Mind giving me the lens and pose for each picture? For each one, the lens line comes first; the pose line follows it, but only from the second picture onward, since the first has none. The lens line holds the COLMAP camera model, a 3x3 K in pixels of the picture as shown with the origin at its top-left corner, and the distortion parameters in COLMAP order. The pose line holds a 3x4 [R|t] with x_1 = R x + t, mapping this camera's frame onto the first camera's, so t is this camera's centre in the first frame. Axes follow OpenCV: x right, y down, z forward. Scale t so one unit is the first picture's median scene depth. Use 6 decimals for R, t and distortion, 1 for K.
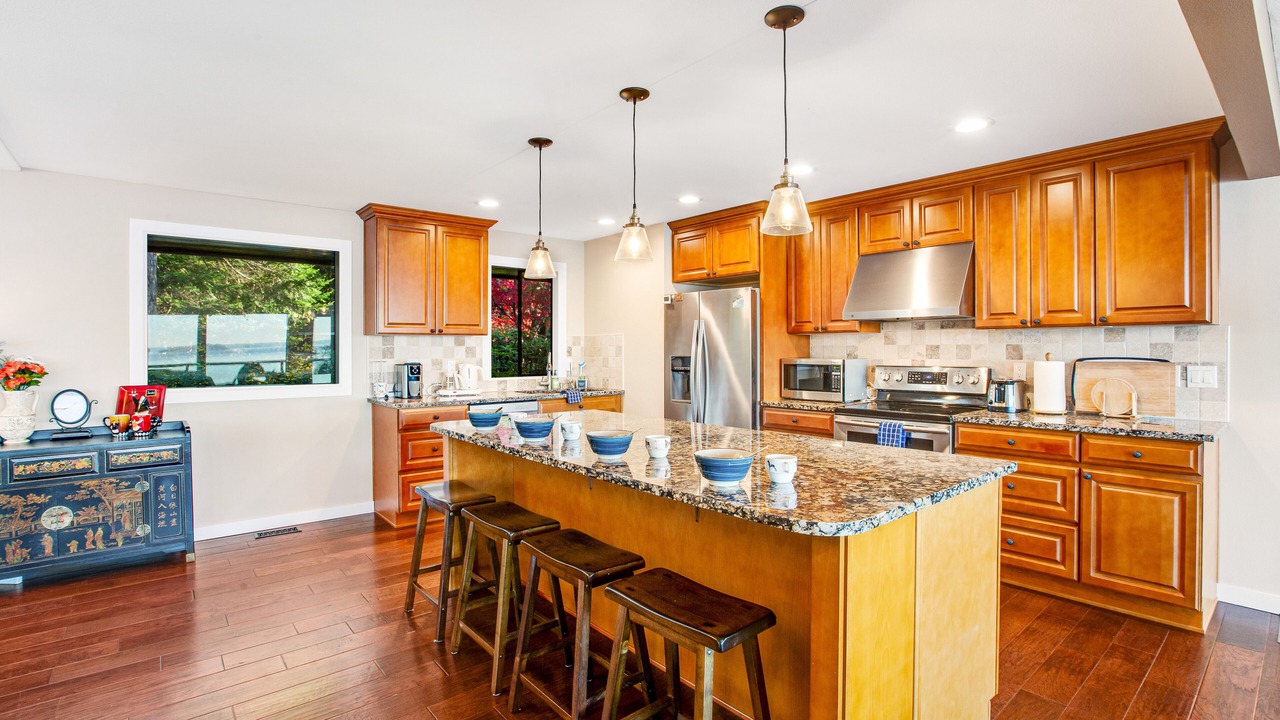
lens RADIAL K [[593.6, 0, 636.9], [0, 593.6, 353.6], [0, 0, 1]] dist [-0.034401, 0.000244]
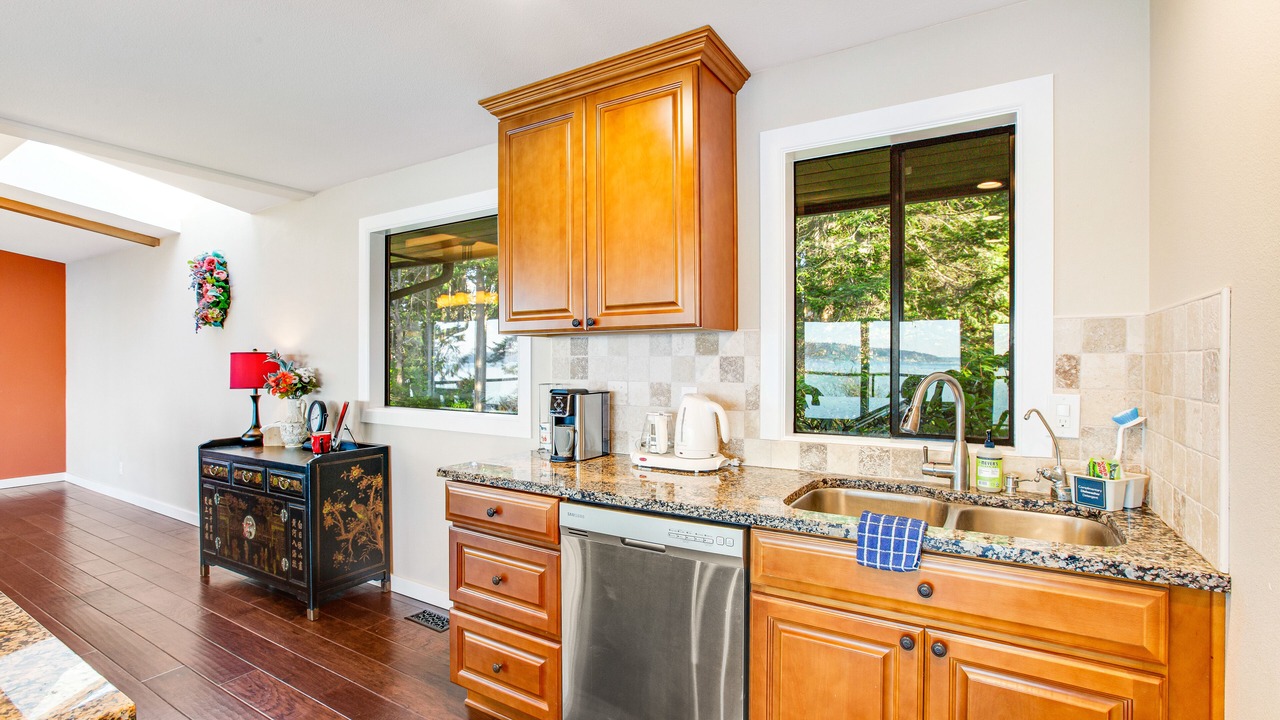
lens RADIAL K [[593.6, 0, 636.9], [0, 593.6, 353.6], [0, 0, 1]] dist [-0.034401, 0.000244]
pose [[0.316176, -0.005104, -0.948687, 0.106396], [-0.006172, 0.999953, -0.007437, -0.010255], [0.948681, 0.008206, 0.316129, 0.812053]]
